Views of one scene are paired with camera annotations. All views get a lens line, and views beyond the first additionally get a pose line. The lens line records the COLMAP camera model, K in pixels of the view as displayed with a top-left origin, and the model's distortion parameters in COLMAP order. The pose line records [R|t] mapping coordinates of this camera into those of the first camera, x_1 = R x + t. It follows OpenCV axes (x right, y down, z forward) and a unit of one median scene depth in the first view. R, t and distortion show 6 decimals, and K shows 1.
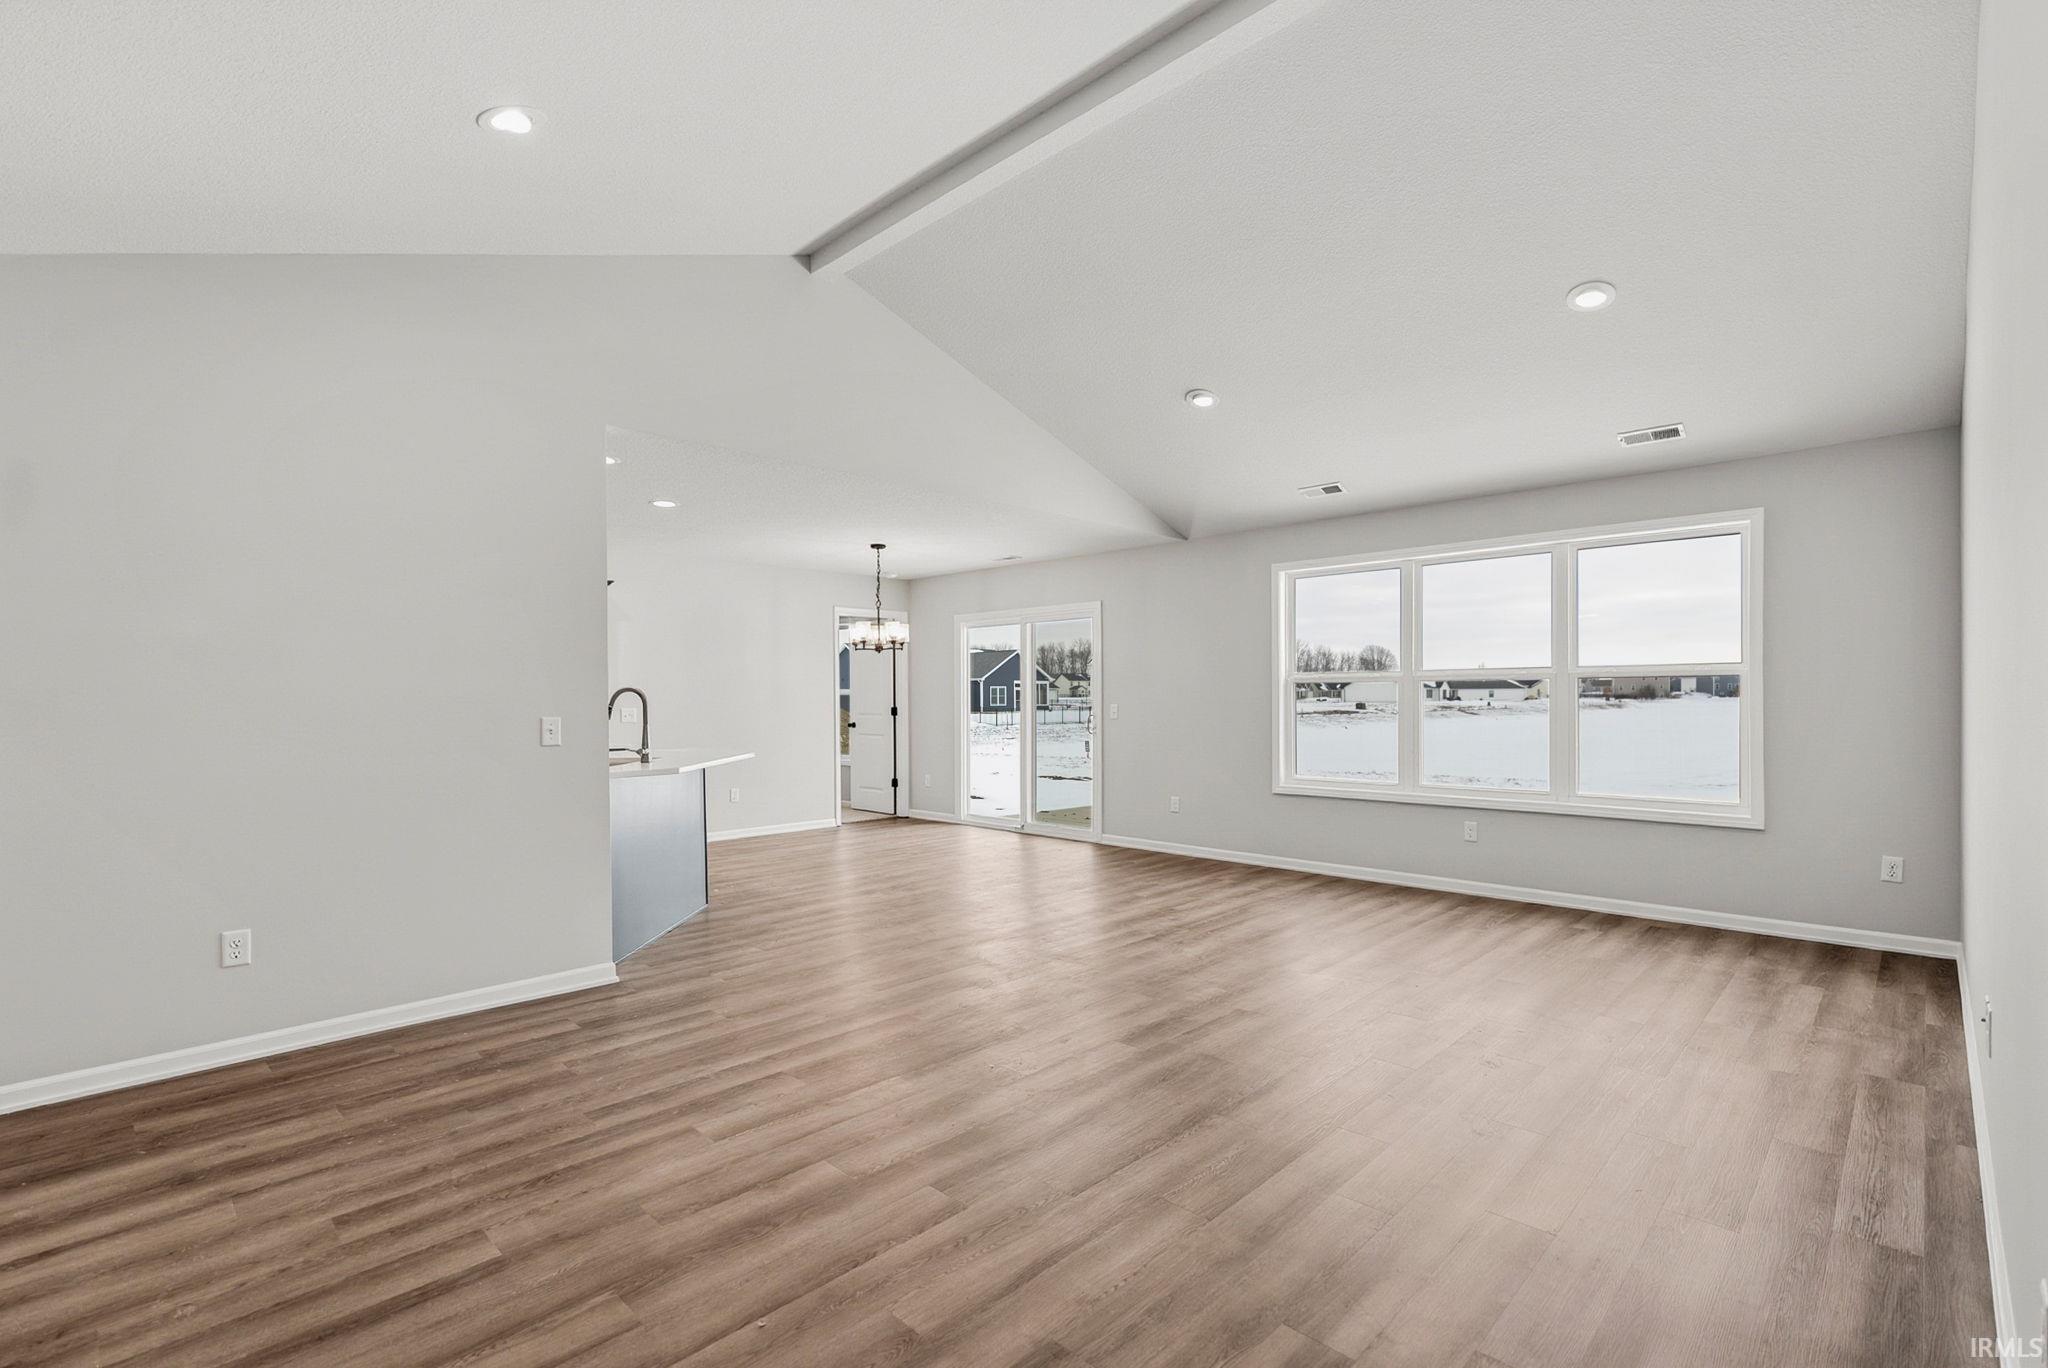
lens RADIAL K [[935.8, 0, 1026.8], [0, 935.8, 692.8], [0, 0, 1]] dist [-0.004580, 0.000720]
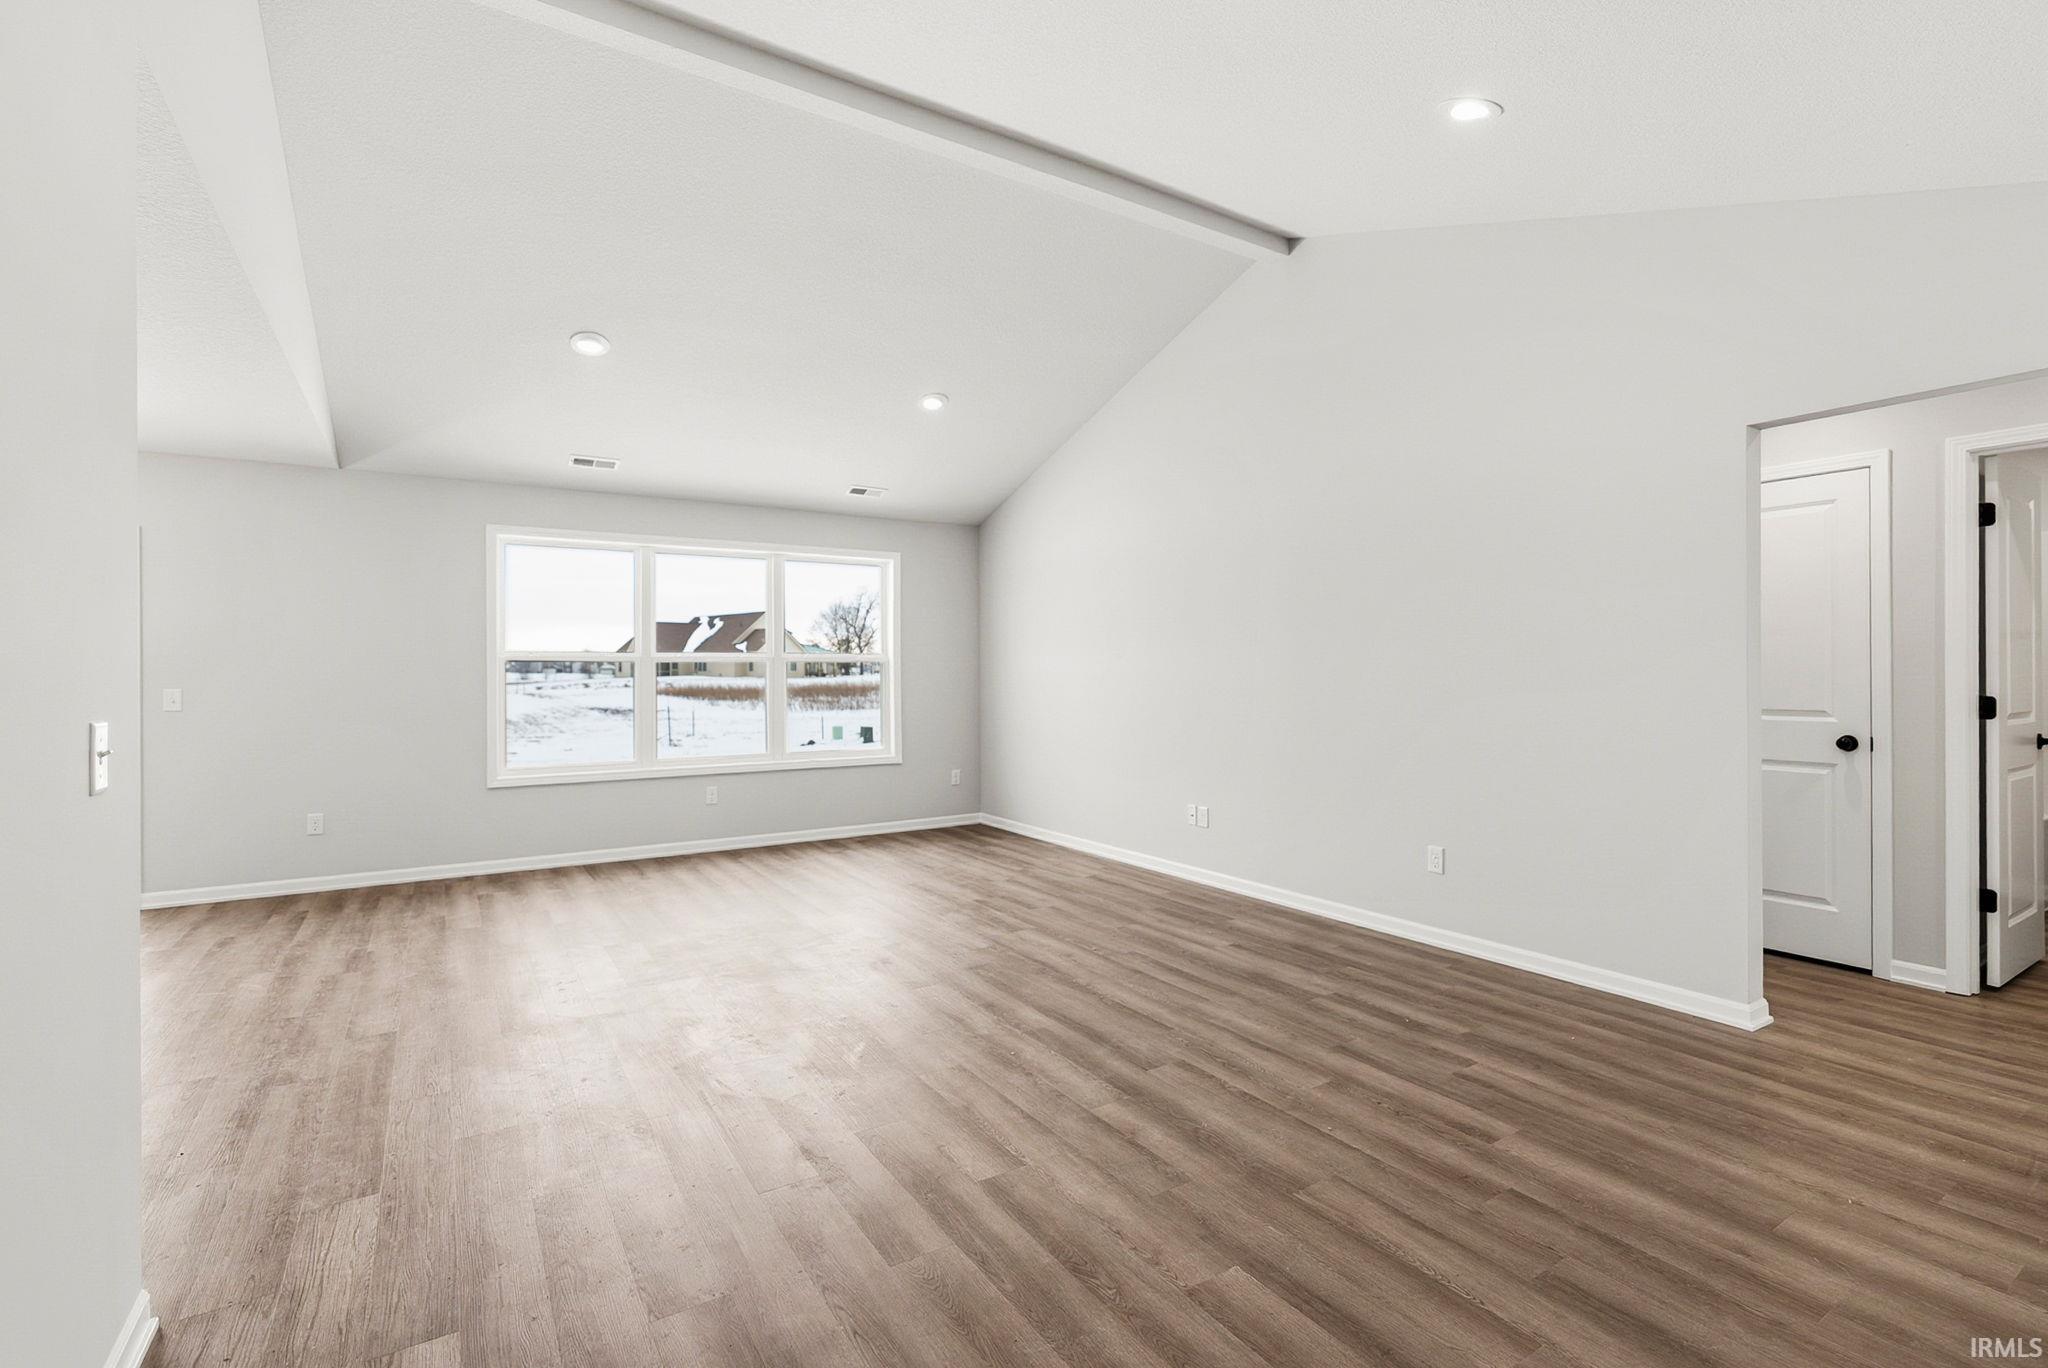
lens RADIAL K [[935.8, 0, 1048.8], [0, 935.8, 654.8], [0, 0, 1]] dist [-0.004580, 0.000720]
pose [[0.212256, 0.022418, 0.976957, -0.817276], [-0.000162, 0.999738, -0.022906, 0.004628], [-0.977214, 0.004703, 0.212204, 0.523118]]
